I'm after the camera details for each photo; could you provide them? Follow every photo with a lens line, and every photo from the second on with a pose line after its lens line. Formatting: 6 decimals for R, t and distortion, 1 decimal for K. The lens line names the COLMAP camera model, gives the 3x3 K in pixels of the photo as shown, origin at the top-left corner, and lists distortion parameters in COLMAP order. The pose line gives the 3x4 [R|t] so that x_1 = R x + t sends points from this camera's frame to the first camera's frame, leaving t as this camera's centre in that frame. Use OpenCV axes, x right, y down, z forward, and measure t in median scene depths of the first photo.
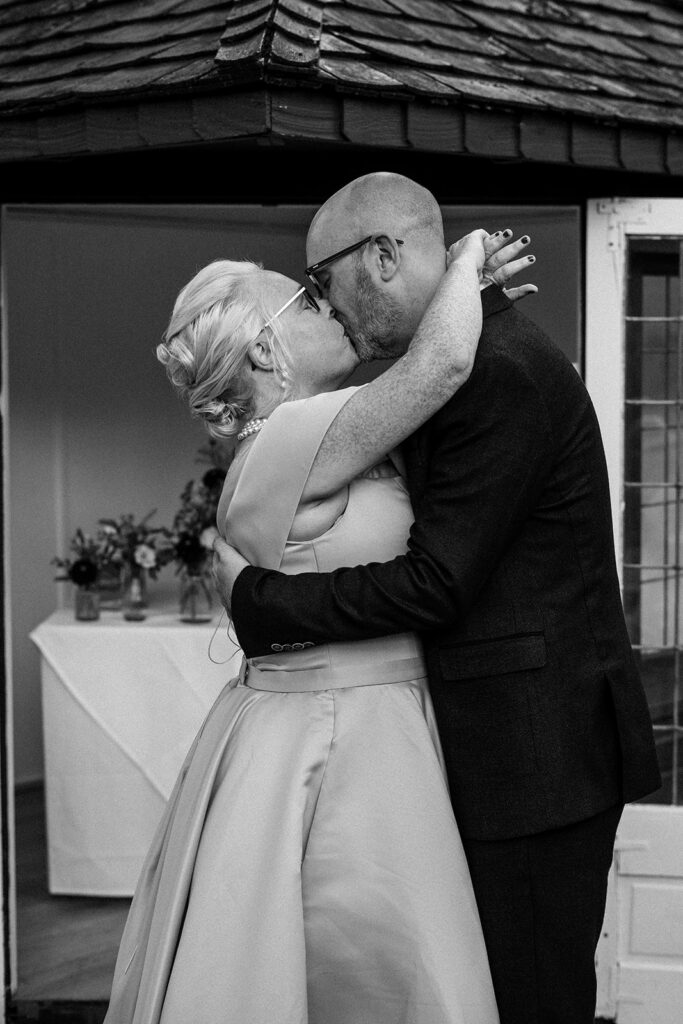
lens RADIAL K [[1800.2, 0, 392.8], [0, 1800.2, 478.0], [0, 0, 1]] dist [-0.026981, -0.010797]
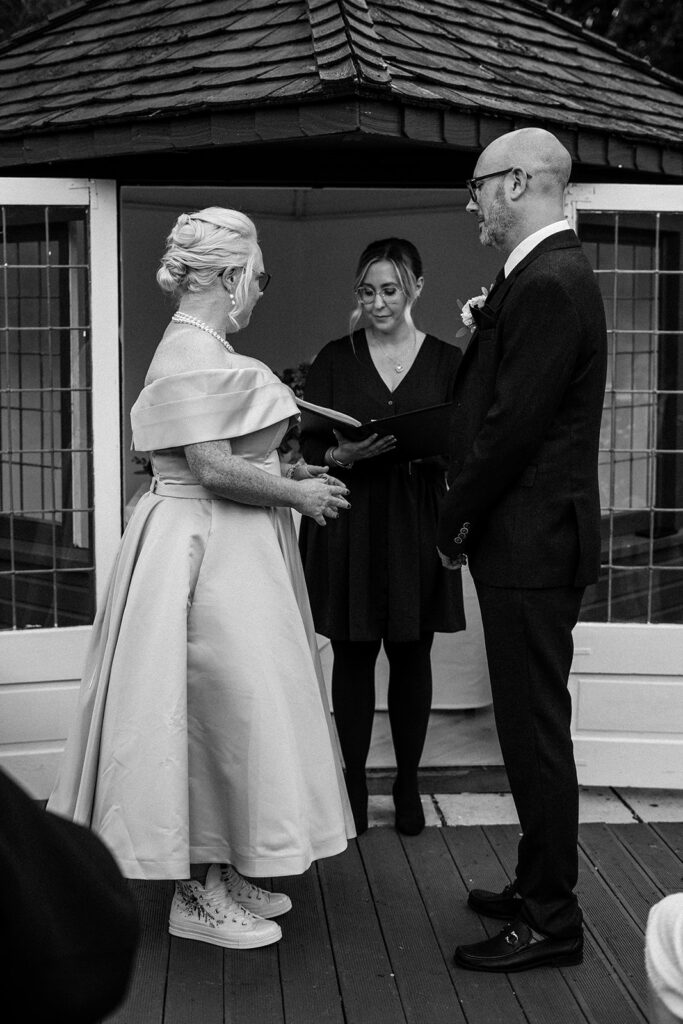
lens RADIAL K [[1581.8, 0, 341.5], [0, 1581.8, 512.0], [0, 0, 1]] dist [-0.021002, -0.097483]
pose [[0.998432, -0.007066, 0.055522, -0.127043], [0.005128, 0.999375, 0.034974, 0.056784], [-0.055734, -0.034635, 0.997845, -0.224274]]
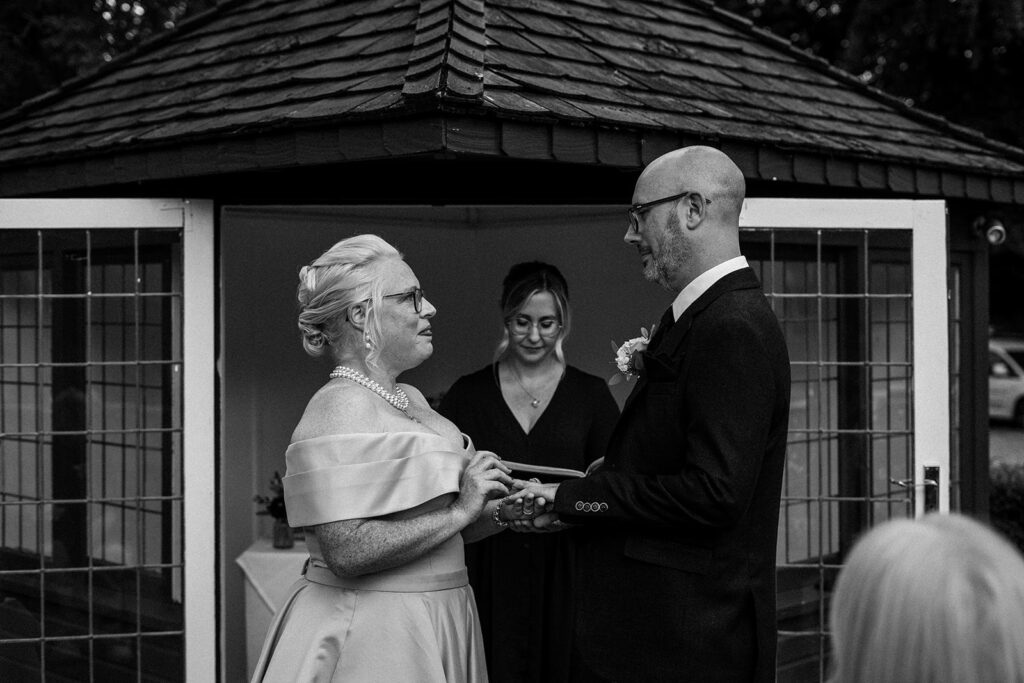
lens RADIAL K [[1581.8, 0, 518.0], [0, 1581.8, 306.0], [0, 0, 1]] dist [-0.021002, -0.097483]
pose [[0.999983, -0.005522, -0.001946, -0.012793], [0.005338, 0.996431, -0.084245, 0.009711], [0.002404, 0.084234, 0.996443, -0.082460]]
